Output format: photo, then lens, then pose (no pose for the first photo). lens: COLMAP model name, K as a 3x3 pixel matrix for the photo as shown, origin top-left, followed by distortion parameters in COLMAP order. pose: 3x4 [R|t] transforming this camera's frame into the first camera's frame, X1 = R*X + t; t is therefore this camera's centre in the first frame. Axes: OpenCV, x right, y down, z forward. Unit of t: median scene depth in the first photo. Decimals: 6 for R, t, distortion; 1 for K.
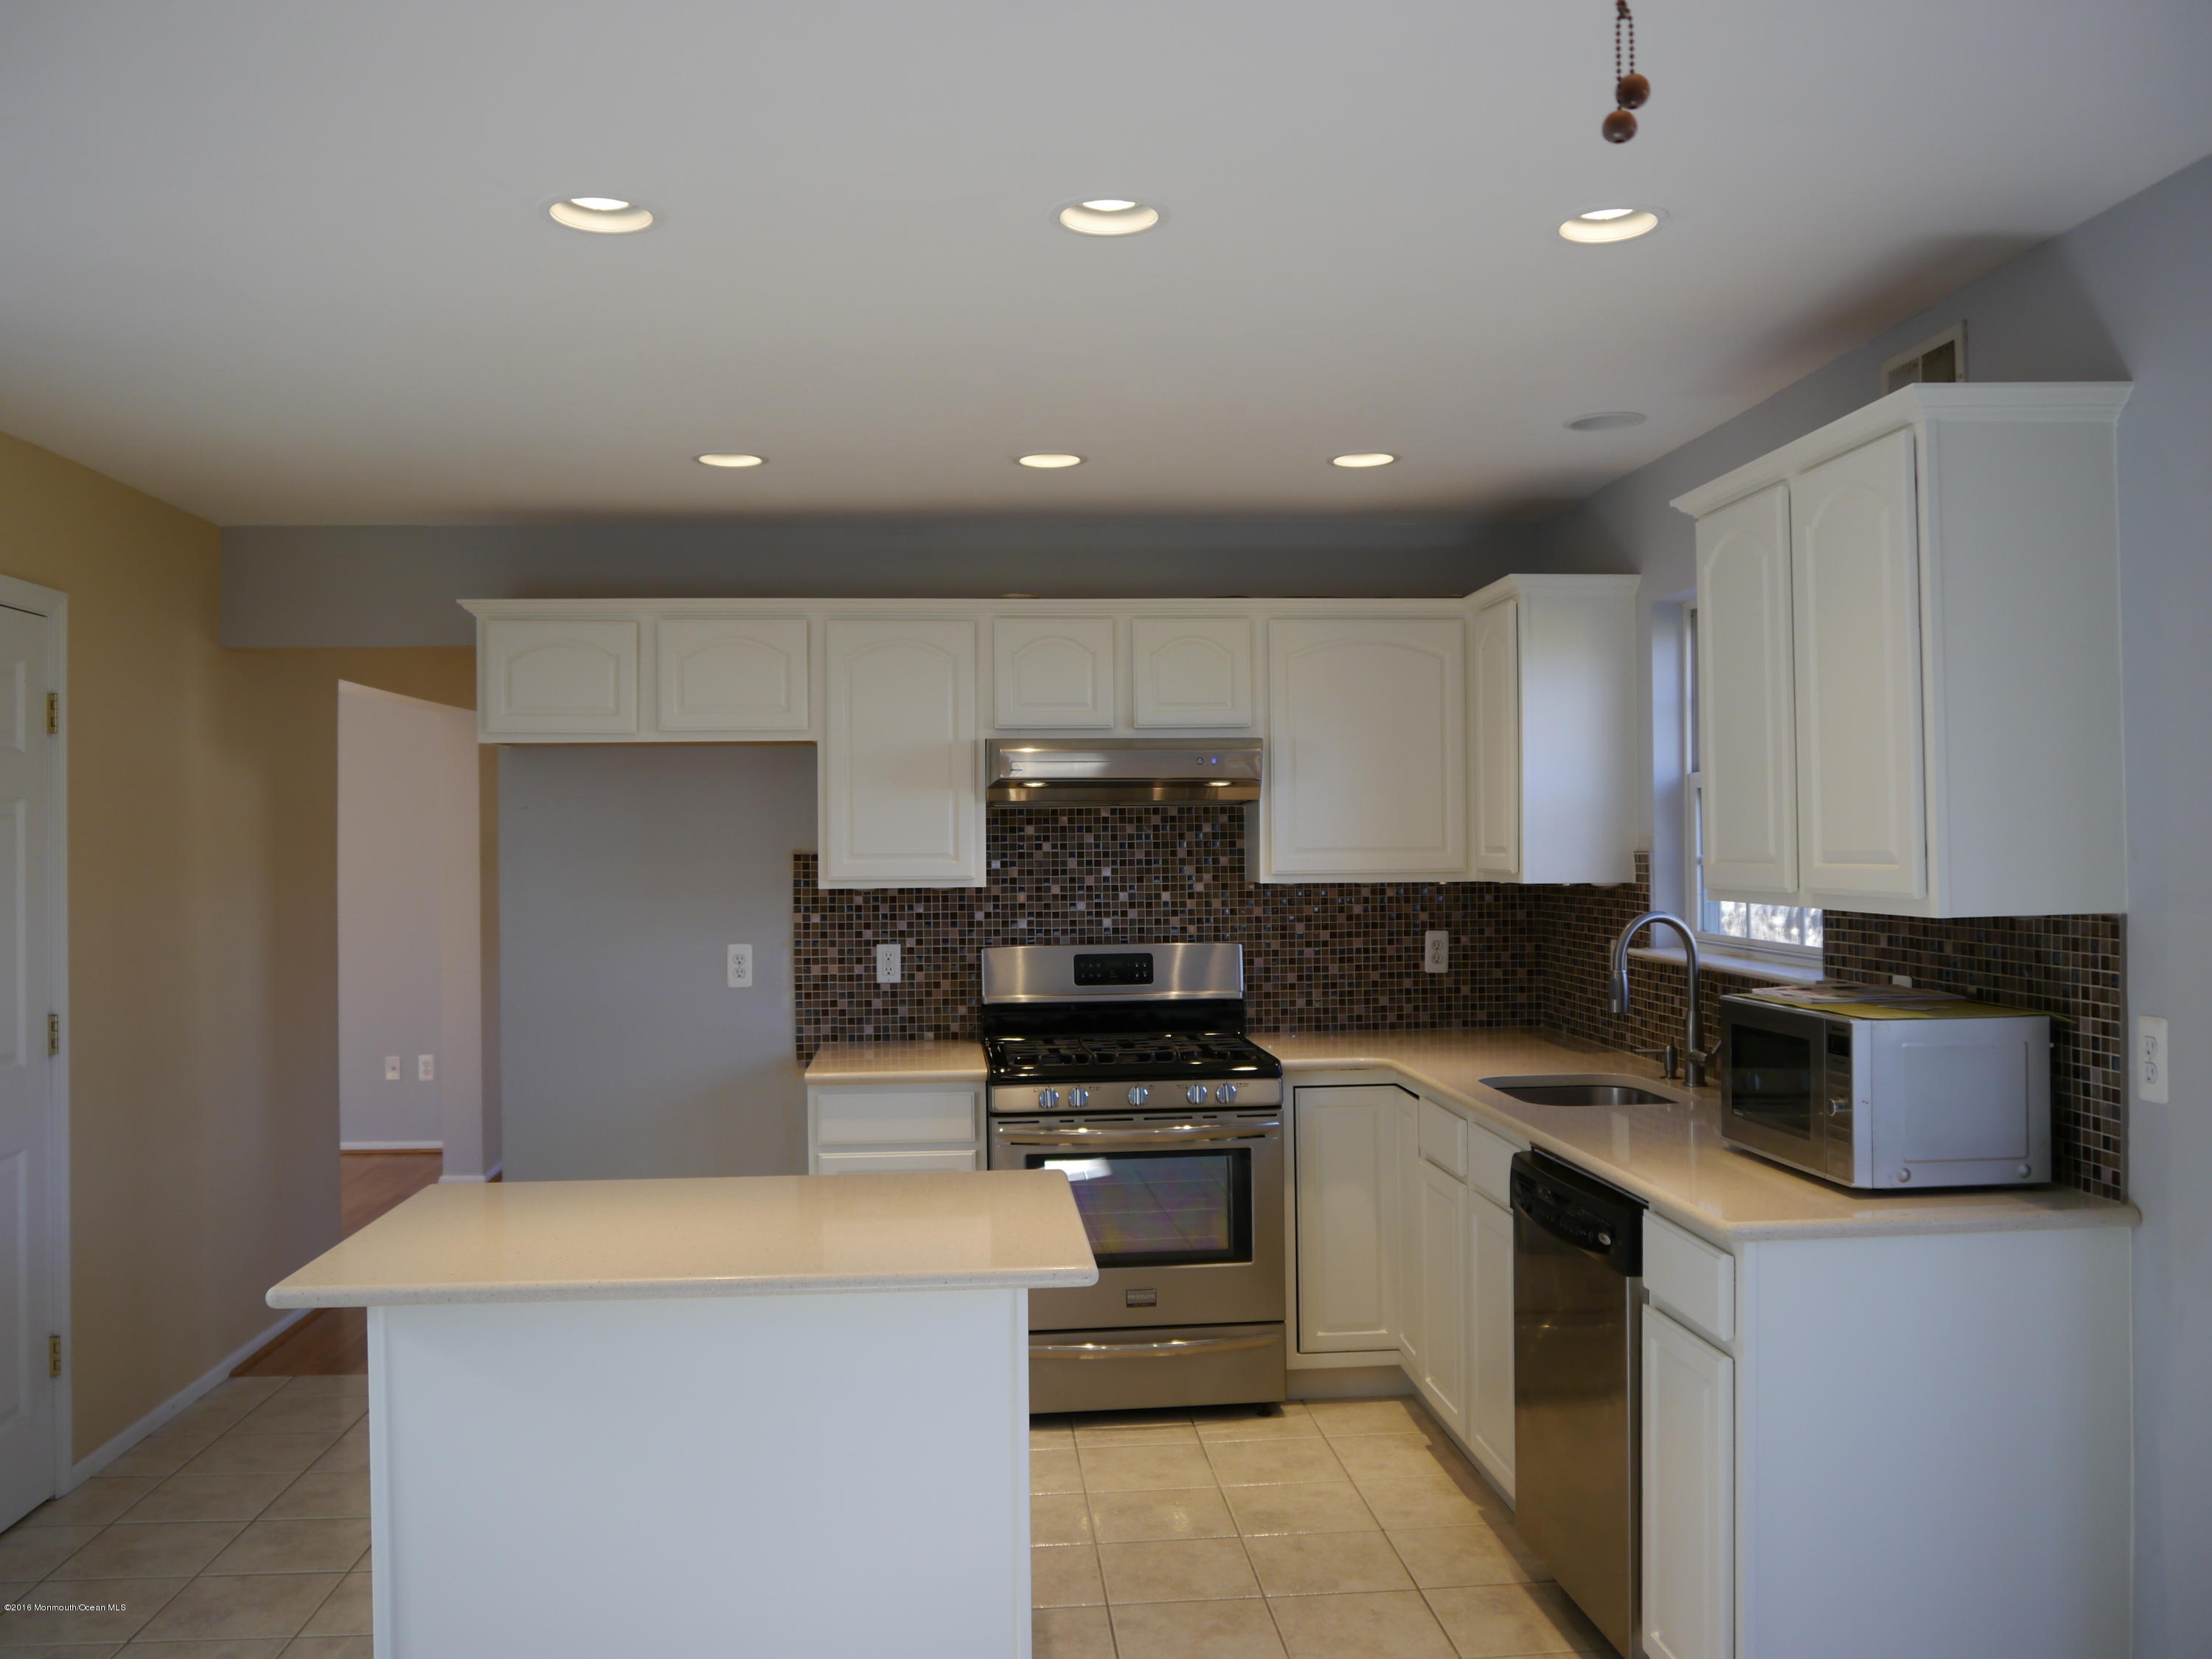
lens RADIAL K [[1798.8, 0, 1098.9], [0, 1798.8, 842.4], [0, 0, 1]] dist [-0.029745, -0.029214]
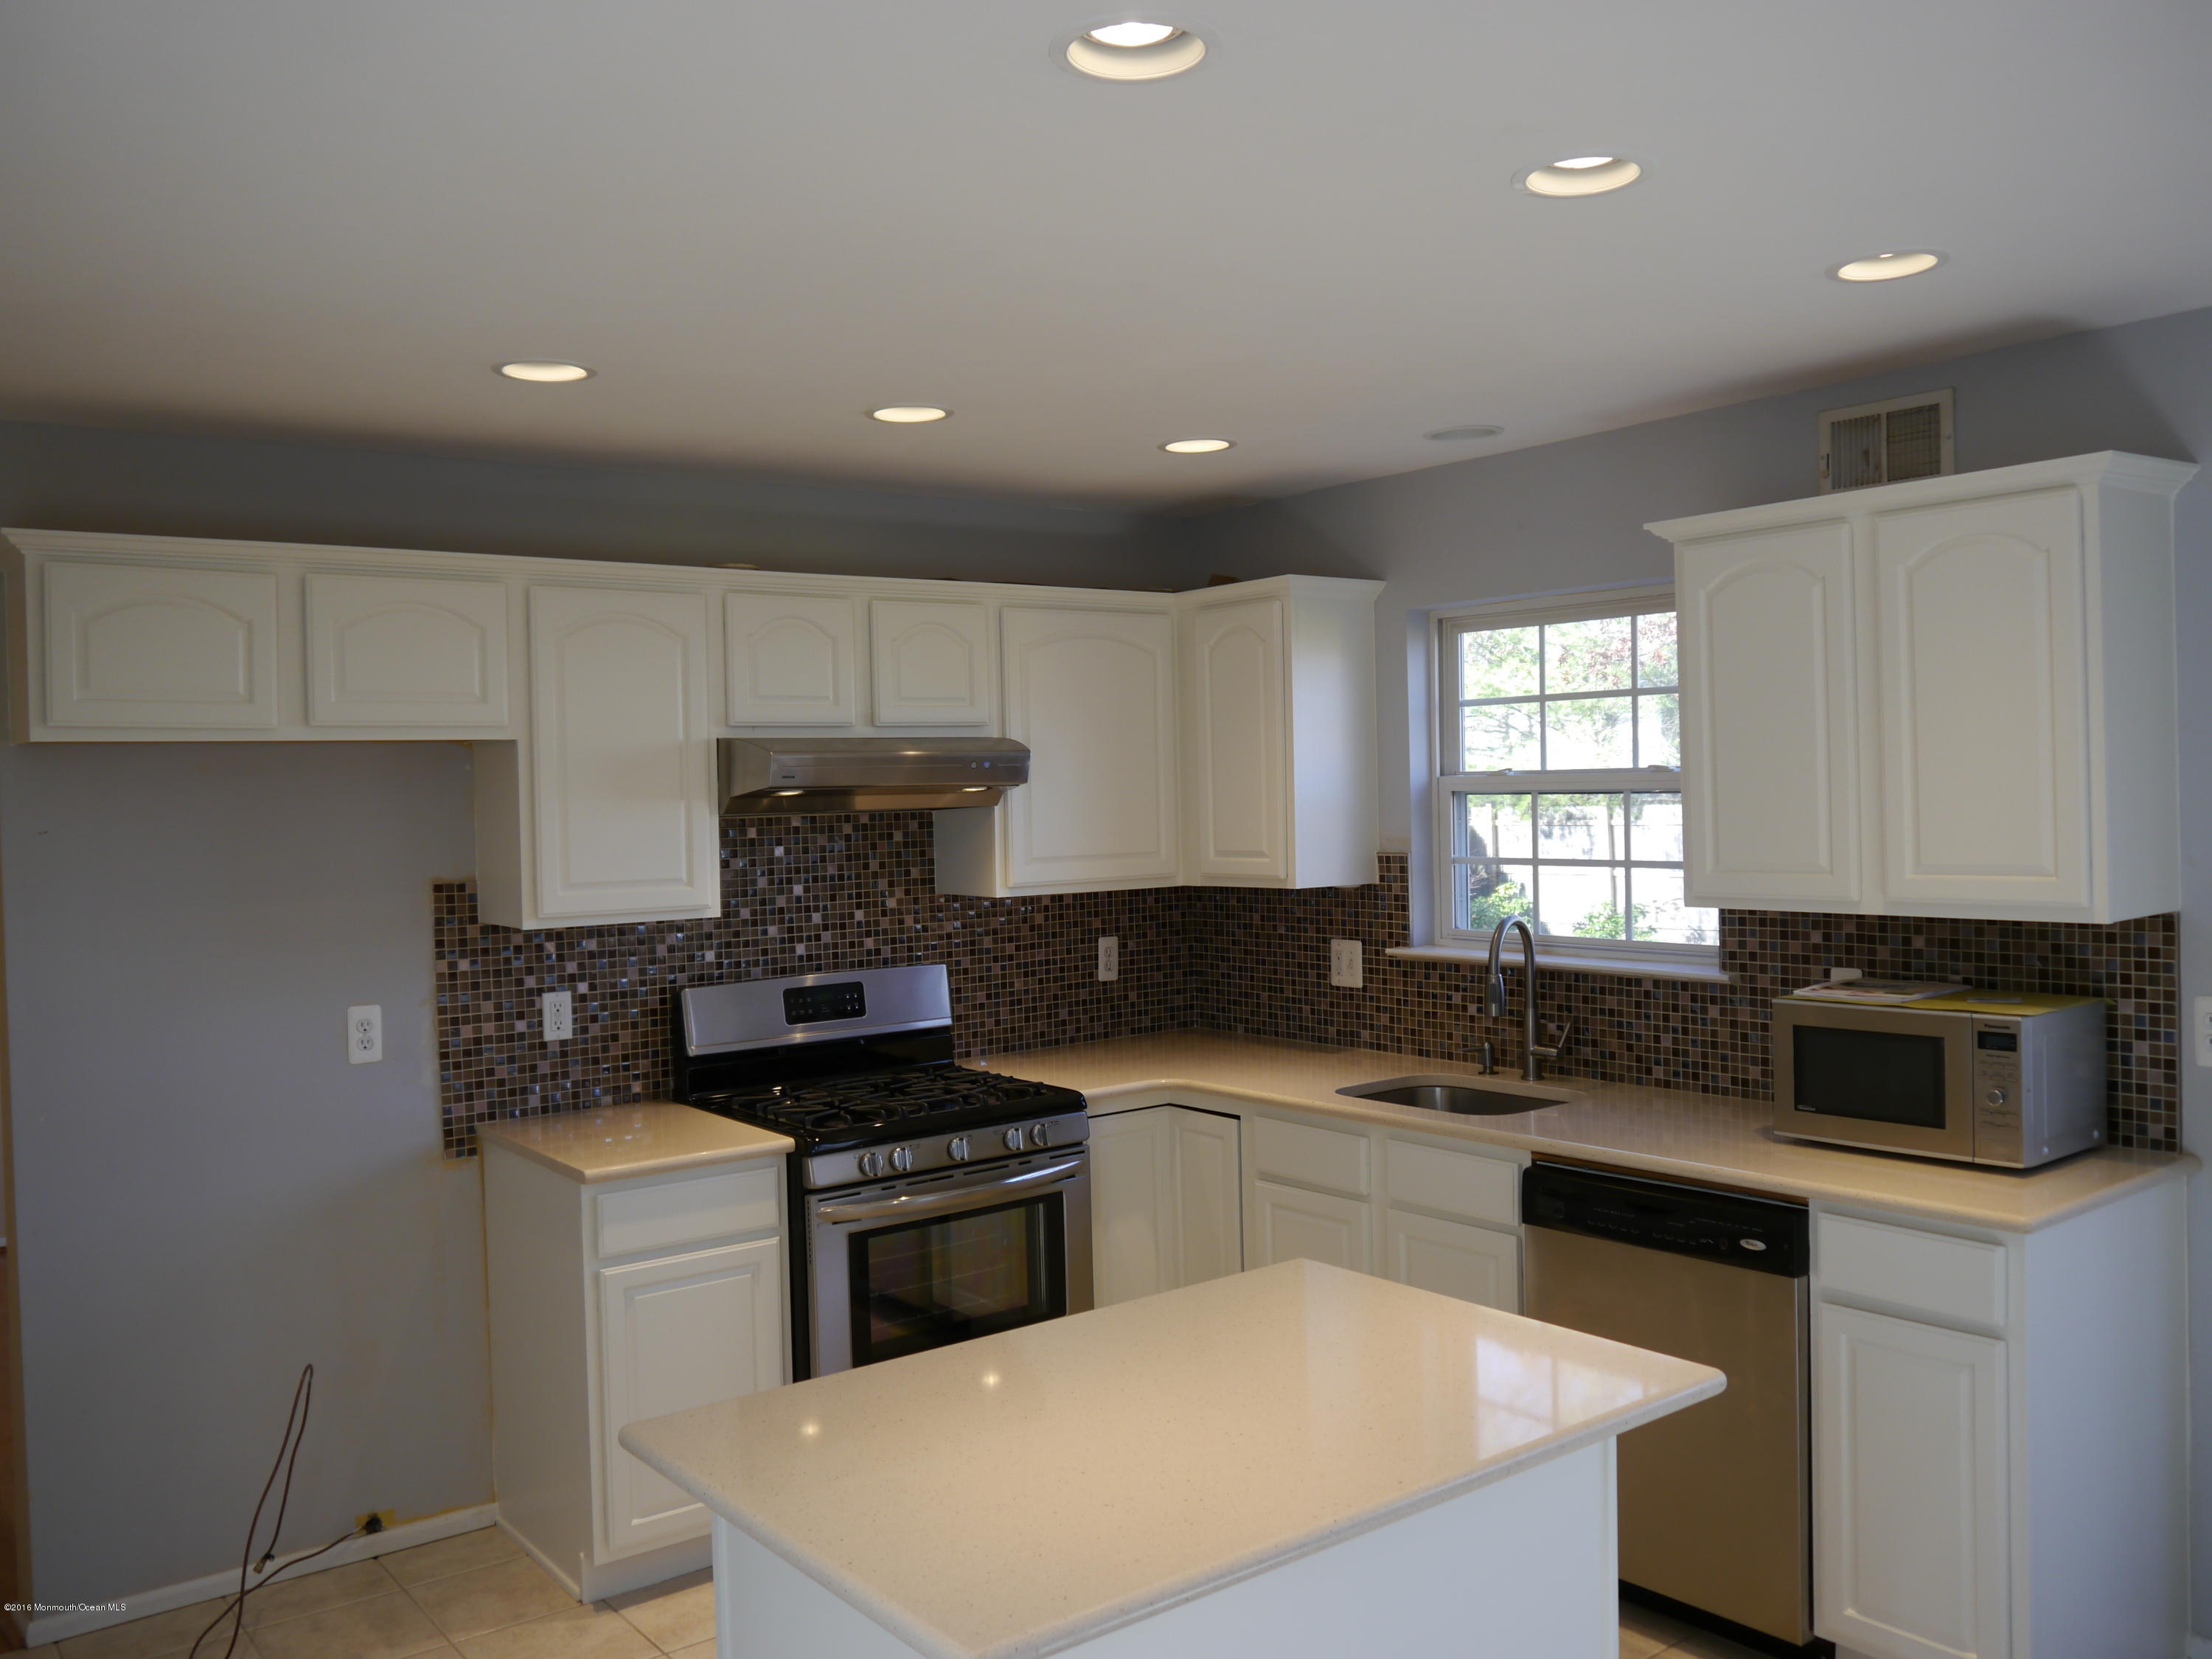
lens RADIAL K [[1798.8, 0, 1102.4], [0, 1798.8, 811.9], [0, 0, 1]] dist [-0.029745, -0.029214]
pose [[0.844852, -0.017837, 0.534702, -0.356529], [0.018469, 0.999821, 0.004171, -0.023822], [-0.534681, 0.006351, 0.845030, 0.205012]]
